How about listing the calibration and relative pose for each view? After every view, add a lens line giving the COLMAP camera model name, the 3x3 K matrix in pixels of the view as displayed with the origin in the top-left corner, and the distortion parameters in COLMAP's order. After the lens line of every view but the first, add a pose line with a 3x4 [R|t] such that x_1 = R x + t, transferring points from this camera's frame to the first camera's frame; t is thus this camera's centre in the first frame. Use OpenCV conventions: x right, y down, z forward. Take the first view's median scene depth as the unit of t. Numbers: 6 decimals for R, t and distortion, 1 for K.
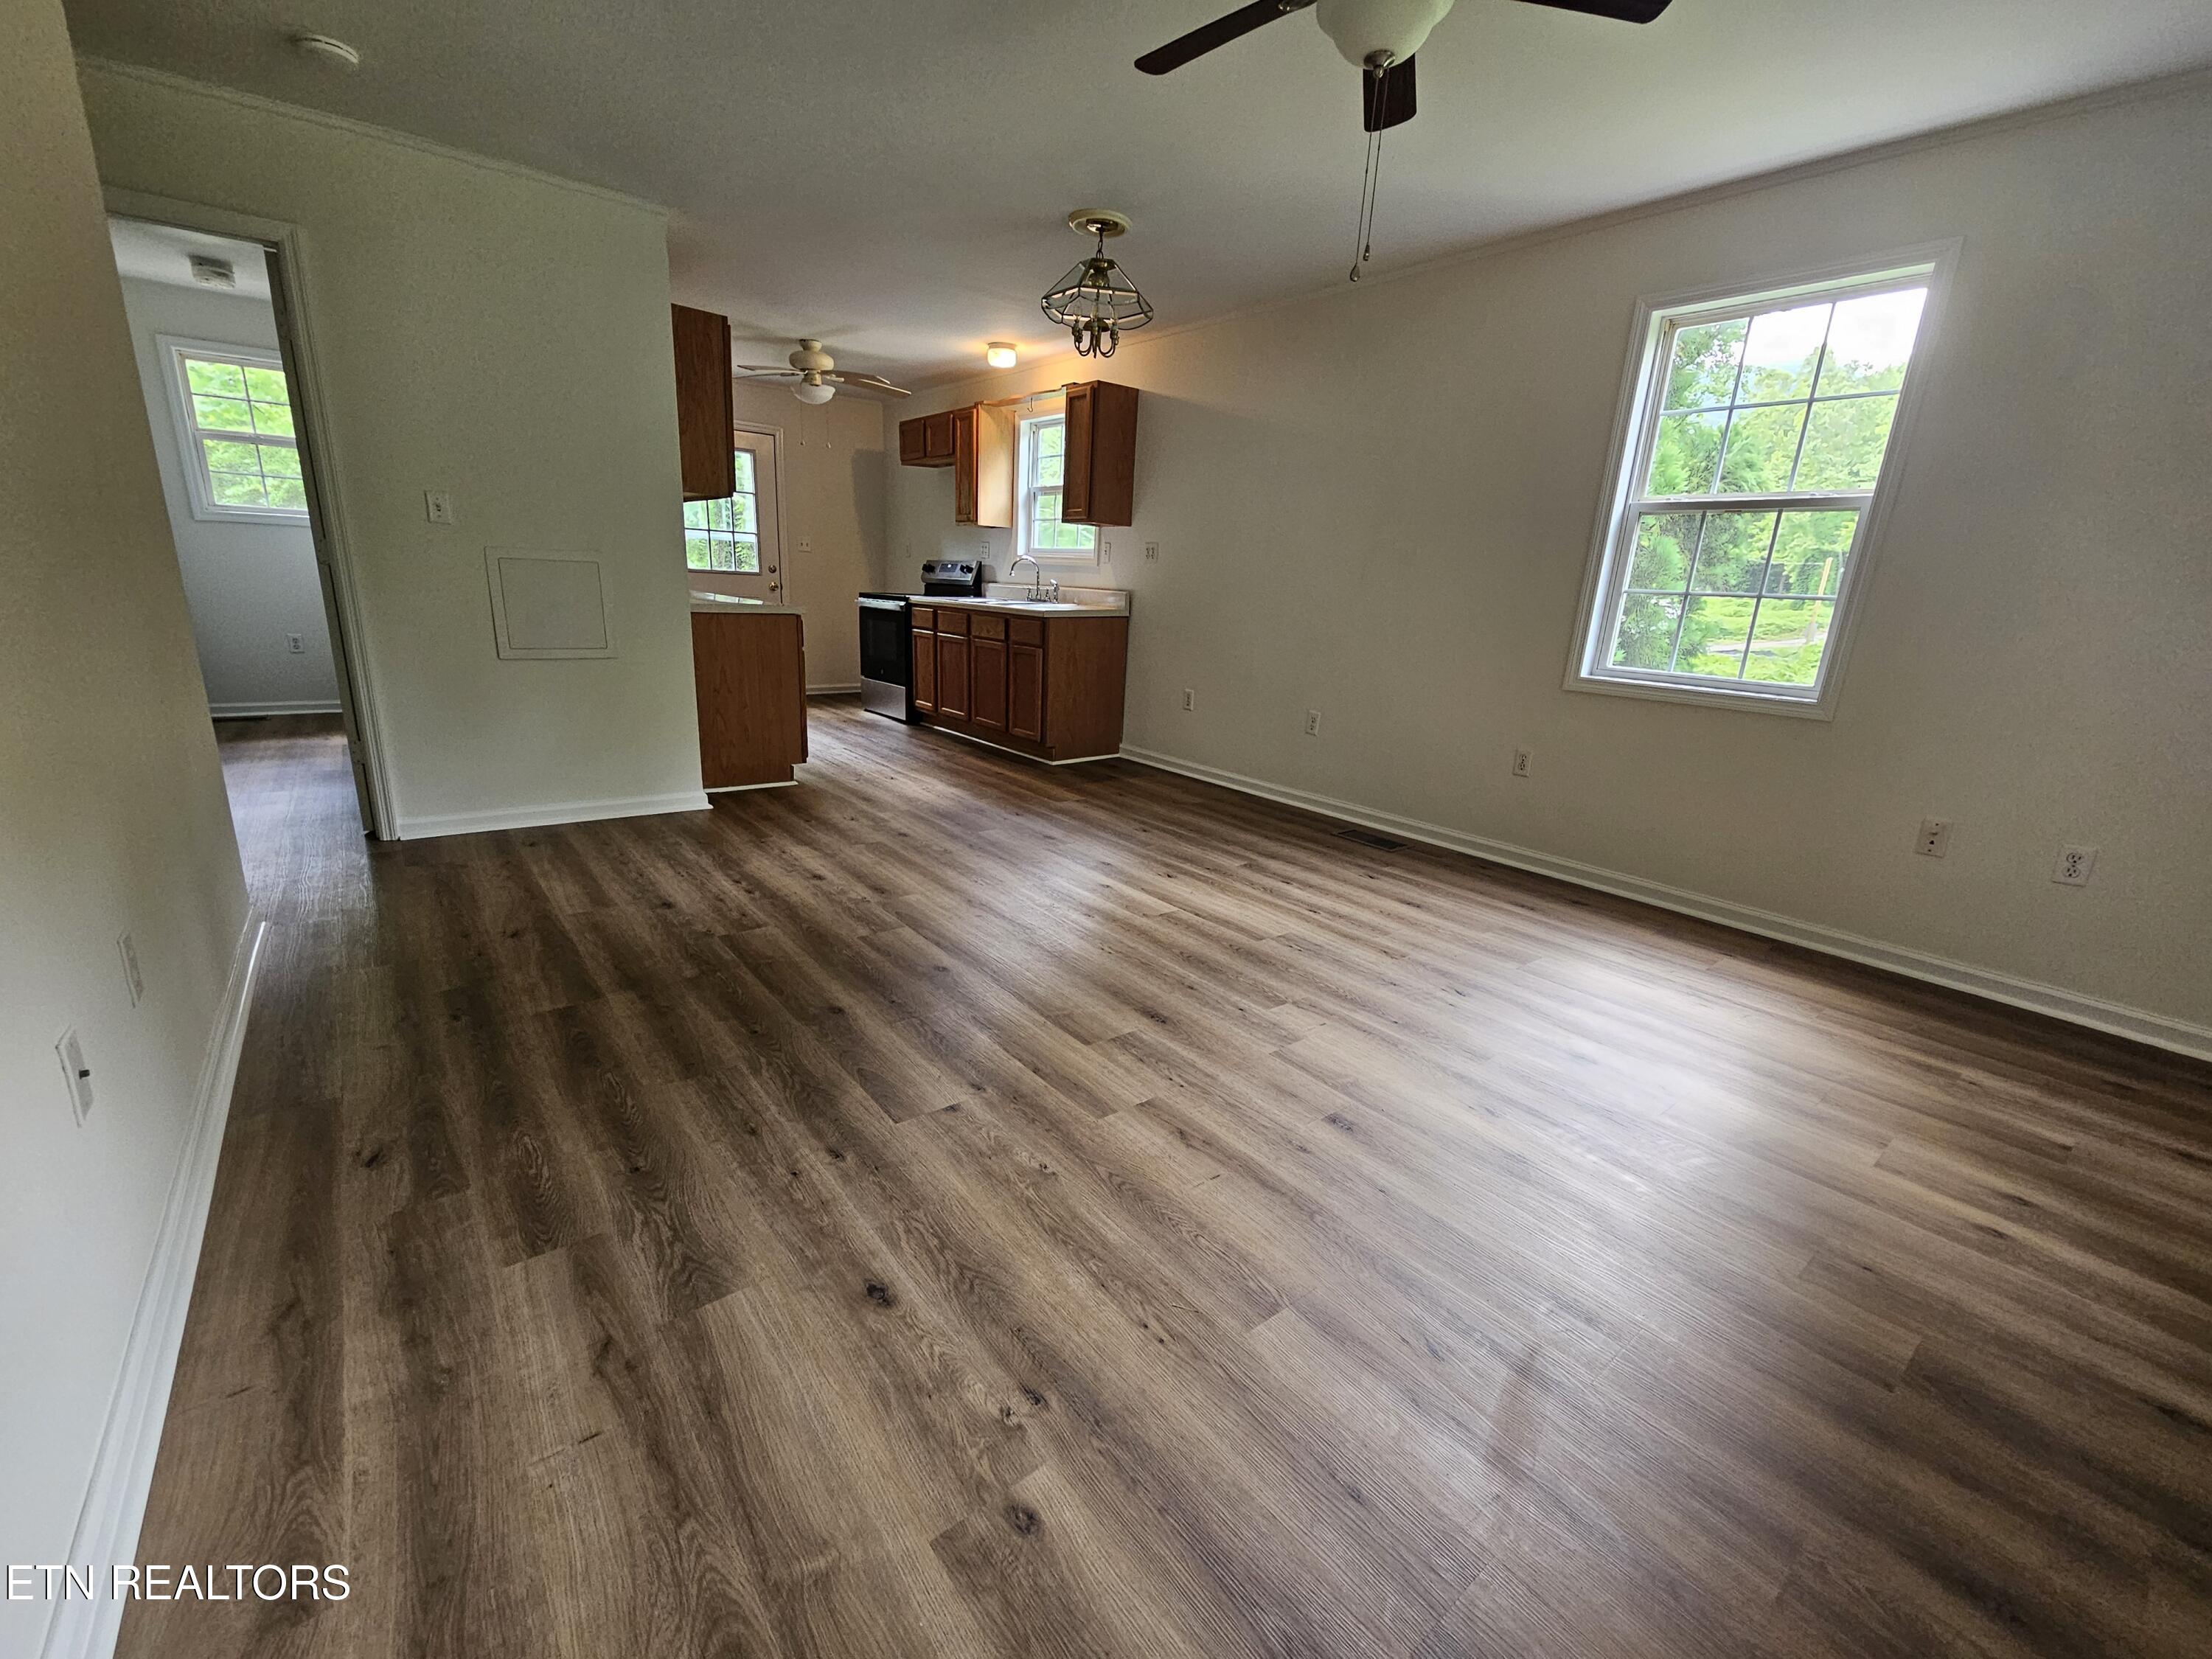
lens RADIAL K [[908.1, 0, 1099.6], [0, 908.1, 856.7], [0, 0, 1]] dist [-0.000521, 0.000197]
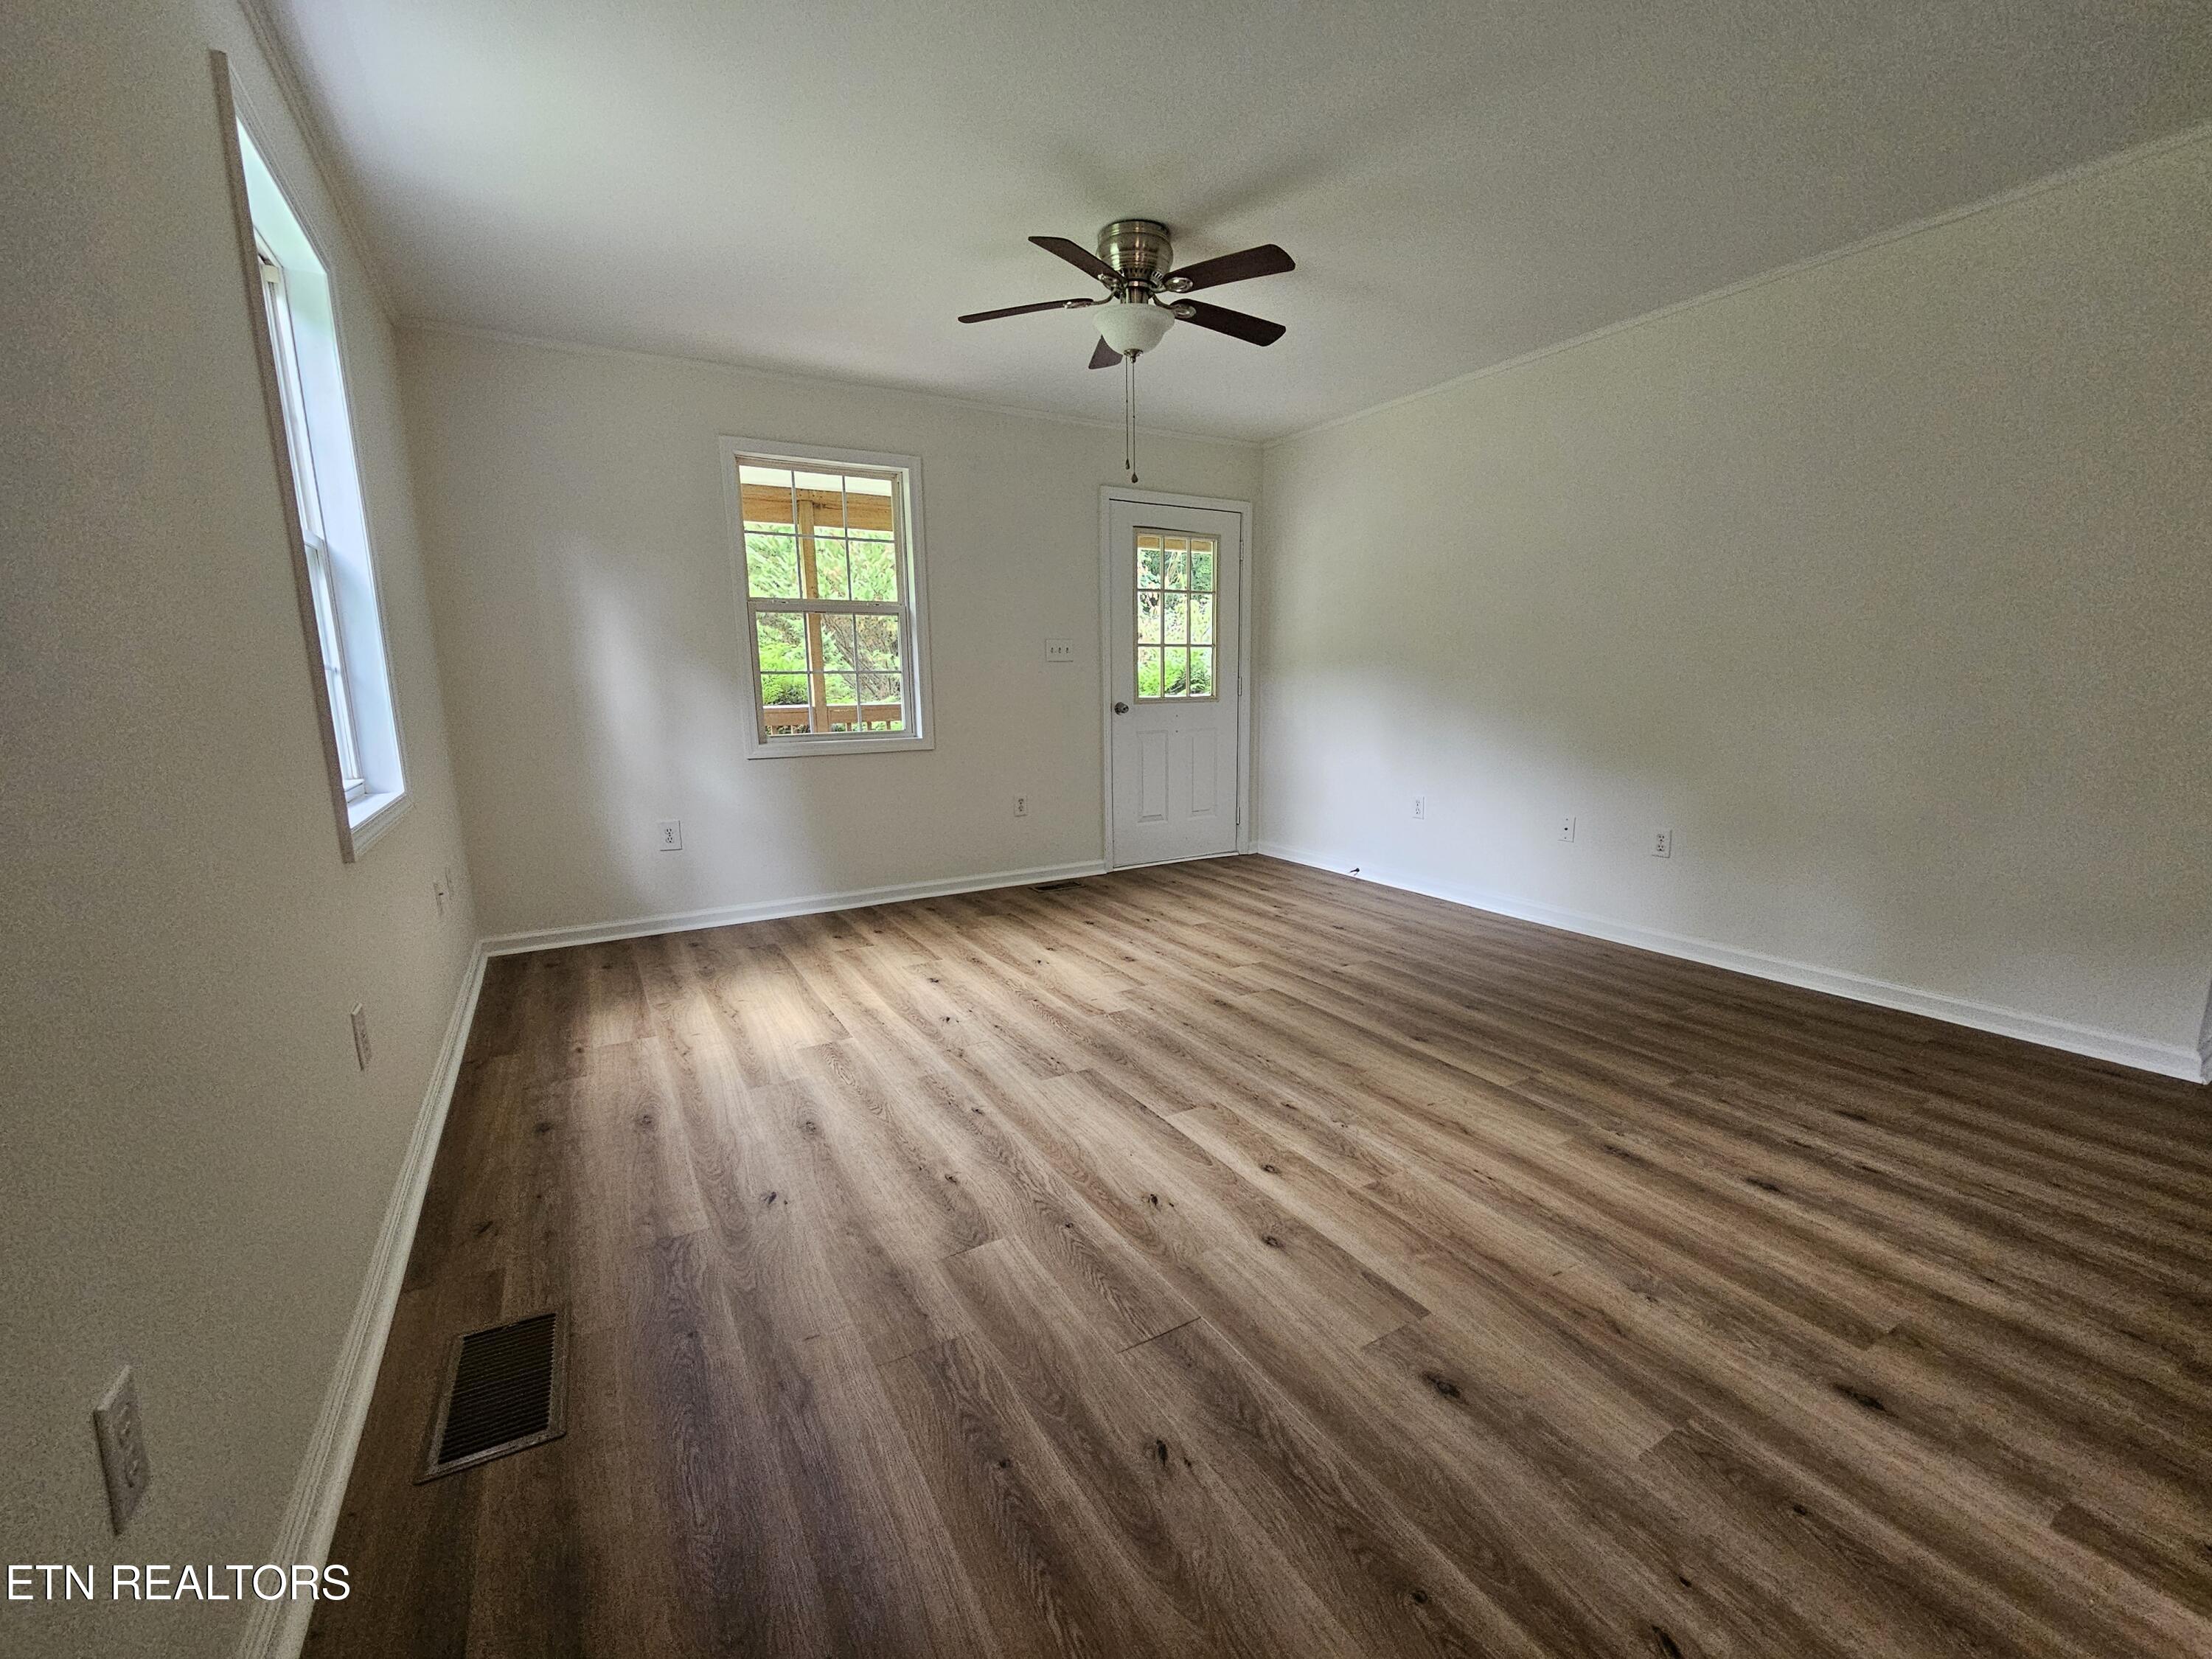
lens RADIAL K [[917.0, 0, 1099.6], [0, 917.0, 853.0], [0, 0, 1]] dist [0.002859, -0.002542]
pose [[-0.988895, -0.061576, 0.135261, 0.056045], [0.008974, 0.883728, 0.467916, -0.498260], [-0.148346, 0.463933, -0.873361, 1.637857]]
